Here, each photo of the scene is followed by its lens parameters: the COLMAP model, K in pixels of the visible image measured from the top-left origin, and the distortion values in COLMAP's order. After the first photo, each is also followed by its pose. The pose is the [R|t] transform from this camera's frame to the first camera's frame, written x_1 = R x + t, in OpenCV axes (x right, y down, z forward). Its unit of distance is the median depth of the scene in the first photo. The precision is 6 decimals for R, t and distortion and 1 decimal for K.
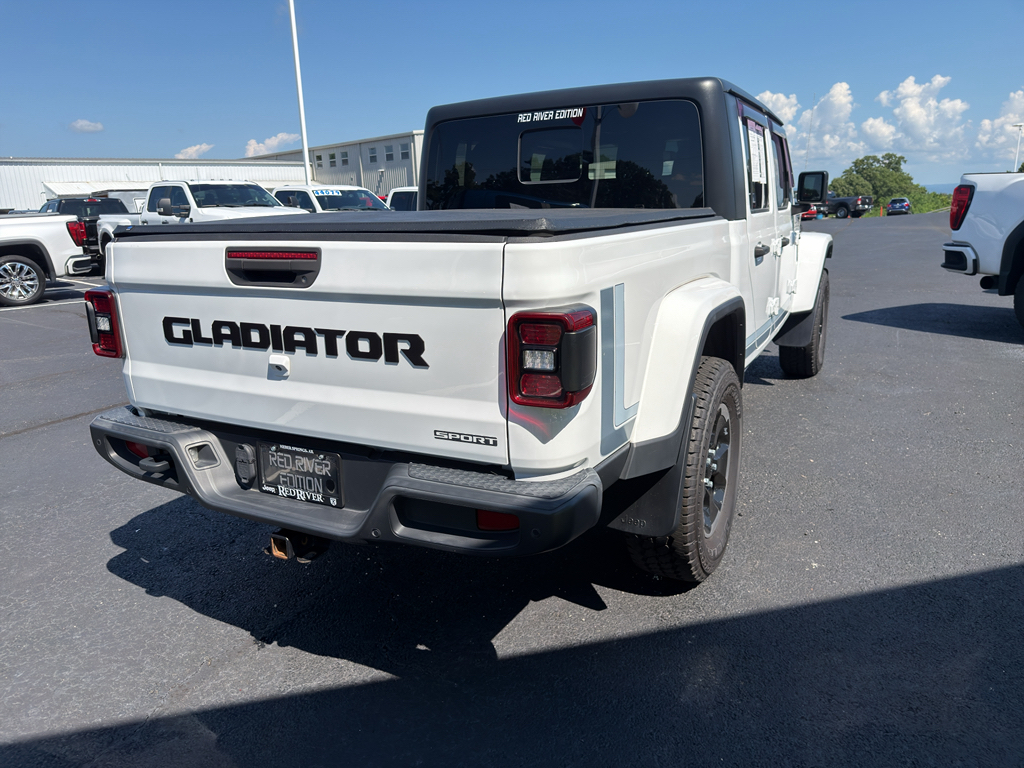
lens RADIAL K [[721.7, 0, 516.7], [0, 721.7, 390.1], [0, 0, 1]] dist [0.047678, -0.049492]
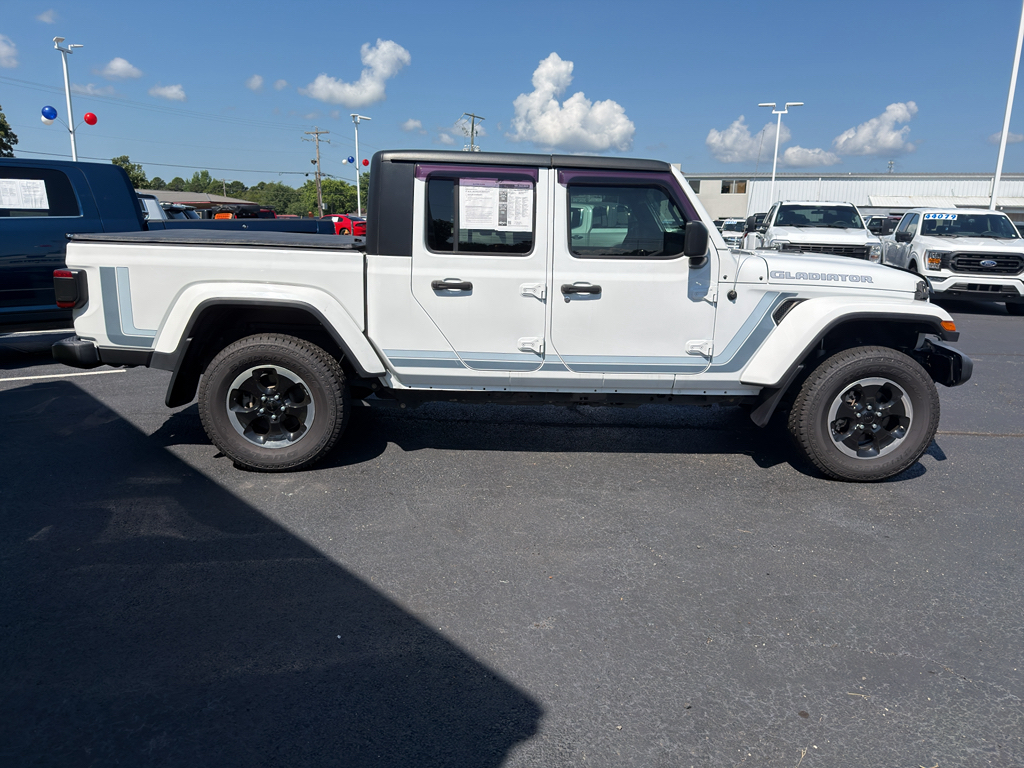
lens RADIAL K [[721.7, 0, 496.2], [0, 721.7, 390.4], [0, 0, 1]] dist [0.047678, -0.049492]
pose [[0.470591, 0.241513, -0.848655, 2.338606], [-0.255252, 0.957949, 0.131076, -0.323615], [0.844624, 0.154938, 0.512449, 0.785333]]
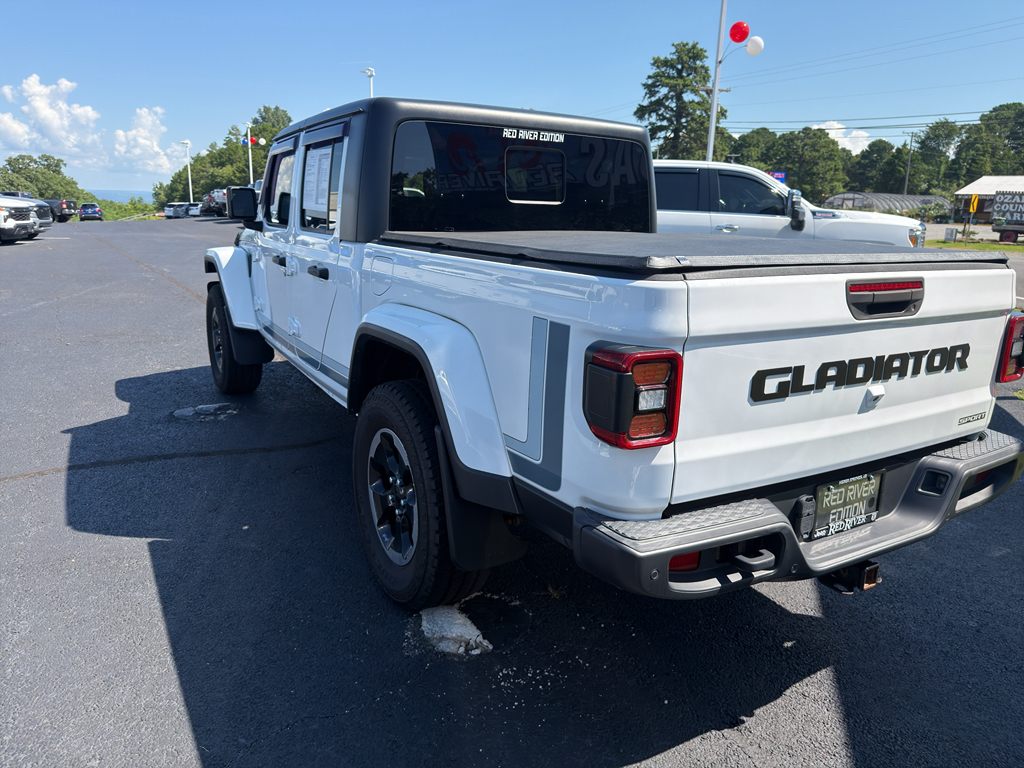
lens RADIAL K [[721.7, 0, 515.4], [0, 721.7, 388.4], [0, 0, 1]] dist [0.047678, -0.049492]
pose [[0.519010, -0.165504, 0.838593, -1.319761], [0.173442, 0.981058, 0.086276, -0.200798], [-0.836987, 0.100669, 0.537884, 0.812649]]
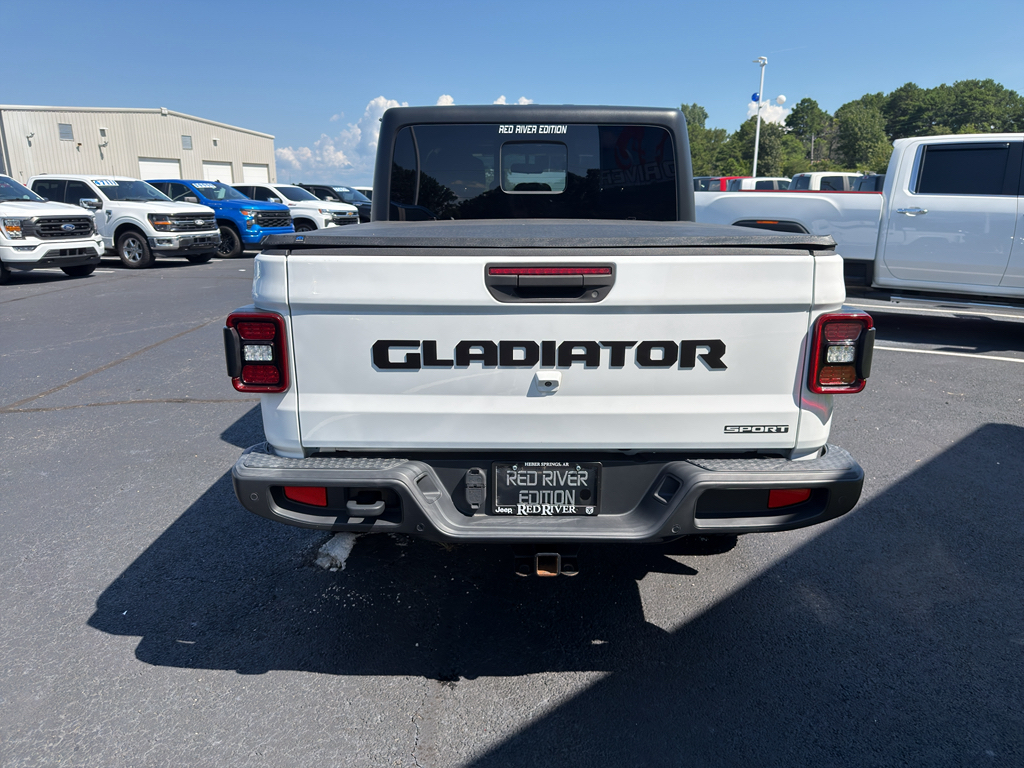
lens RADIAL K [[721.7, 0, 517.6], [0, 721.7, 390.9], [0, 0, 1]] dist [0.047678, -0.049492]
pose [[0.880454, -0.093238, 0.464874, -0.766036], [0.092188, 0.995427, 0.025048, -0.045916], [-0.465084, 0.020802, 0.885022, 0.136591]]
